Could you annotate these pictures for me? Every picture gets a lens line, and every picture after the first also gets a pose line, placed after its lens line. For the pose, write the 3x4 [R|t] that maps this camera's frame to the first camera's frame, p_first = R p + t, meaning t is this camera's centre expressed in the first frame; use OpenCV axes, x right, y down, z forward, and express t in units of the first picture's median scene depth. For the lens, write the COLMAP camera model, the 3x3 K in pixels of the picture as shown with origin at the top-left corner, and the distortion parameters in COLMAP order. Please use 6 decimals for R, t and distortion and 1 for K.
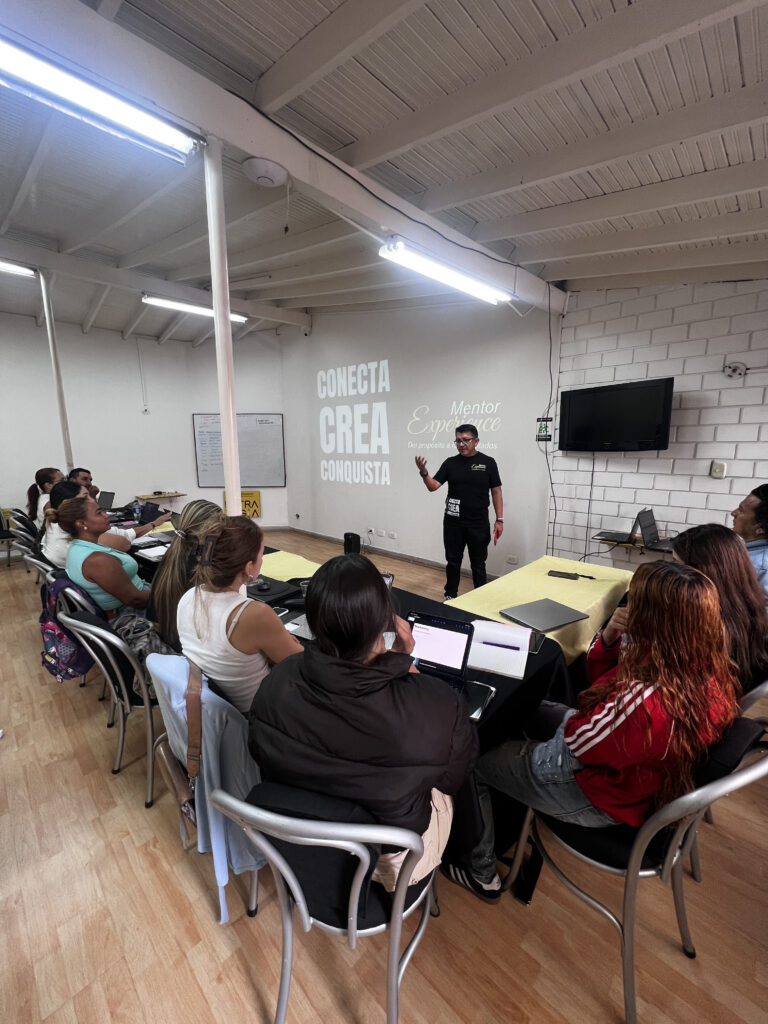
lens RADIAL K [[405.3, 0, 387.5], [0, 405.3, 516.6], [0, 0, 1]] dist [-0.000529, 0.000854]
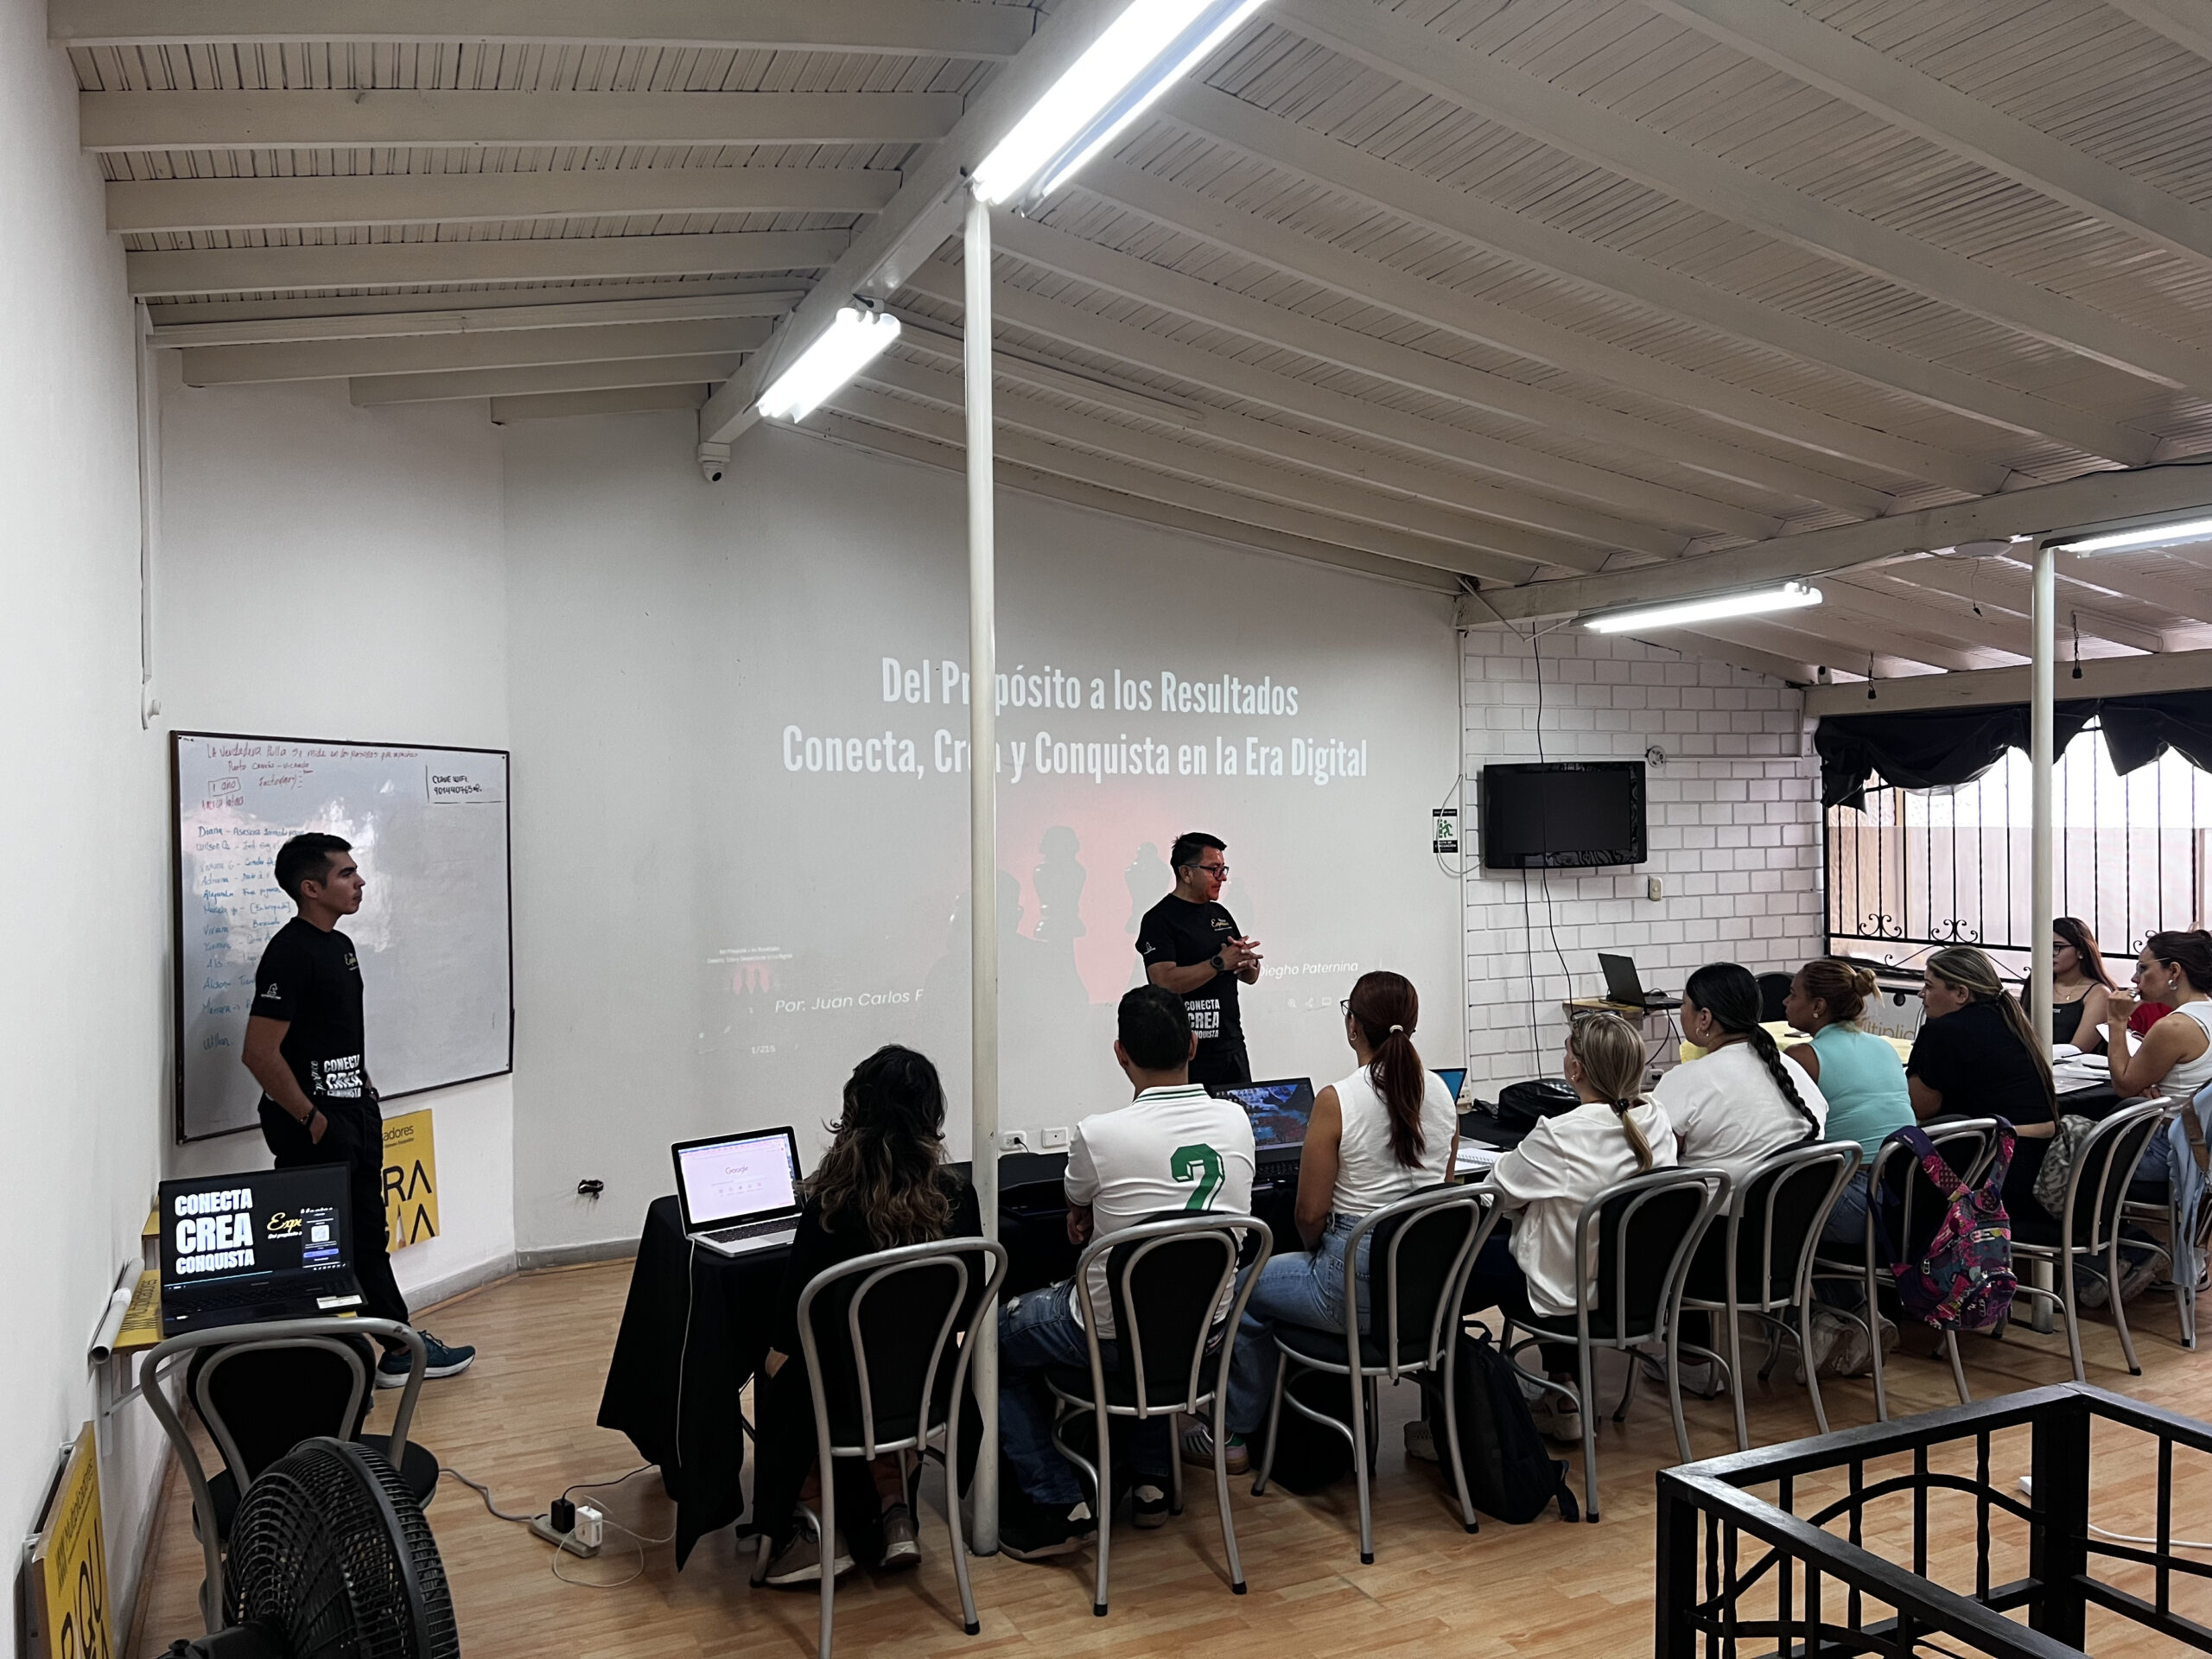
lens RADIAL K [[1682.7, 0, 1108.0], [0, 1682.7, 832.9], [0, 0, 1]] dist [0.038625, 0.004701]
pose [[0.357772, -0.003994, 0.933801, -1.871574], [0.180287, 0.981472, -0.064877, -0.154607], [-0.916240, 0.191563, 0.351863, 0.656709]]
